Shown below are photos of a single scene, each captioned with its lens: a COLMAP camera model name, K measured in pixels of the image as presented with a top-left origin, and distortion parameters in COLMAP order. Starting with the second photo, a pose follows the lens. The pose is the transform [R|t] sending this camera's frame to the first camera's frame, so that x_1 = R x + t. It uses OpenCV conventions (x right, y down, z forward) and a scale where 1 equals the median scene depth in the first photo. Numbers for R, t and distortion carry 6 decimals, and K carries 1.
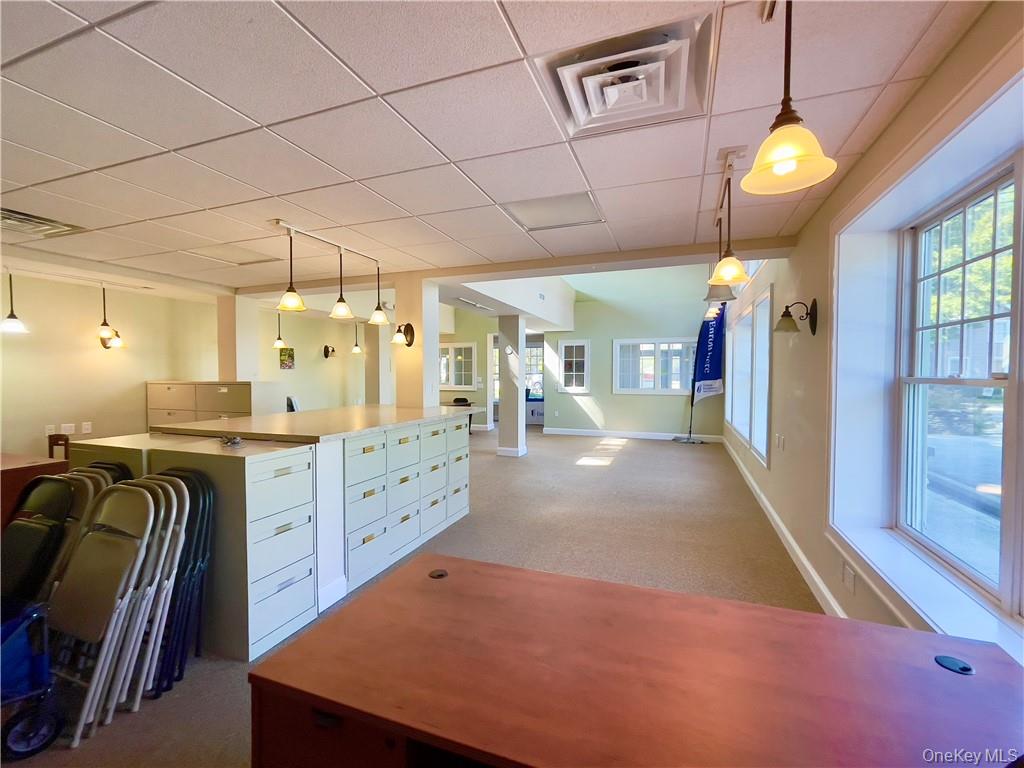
lens RADIAL K [[457.1, 0, 512.0], [0, 457.1, 384.0], [0, 0, 1]] dist [0.011153, -0.000084]
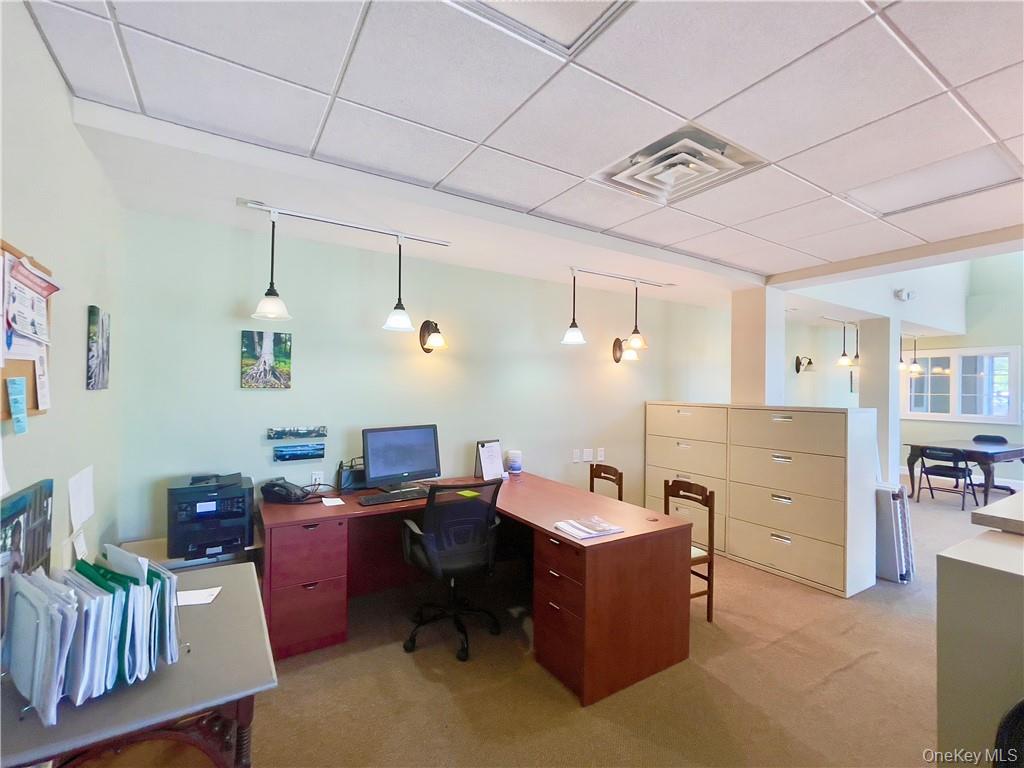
lens RADIAL K [[452.0, 0, 512.0], [0, 452.0, 384.0], [0, 0, 1]] dist [-0.025472, 0.000108]
pose [[0.797462, 0.000386, -0.603369, -0.338673], [-0.025527, 0.999126, -0.033099, -0.002981], [0.602829, 0.041797, 0.796775, 0.136213]]
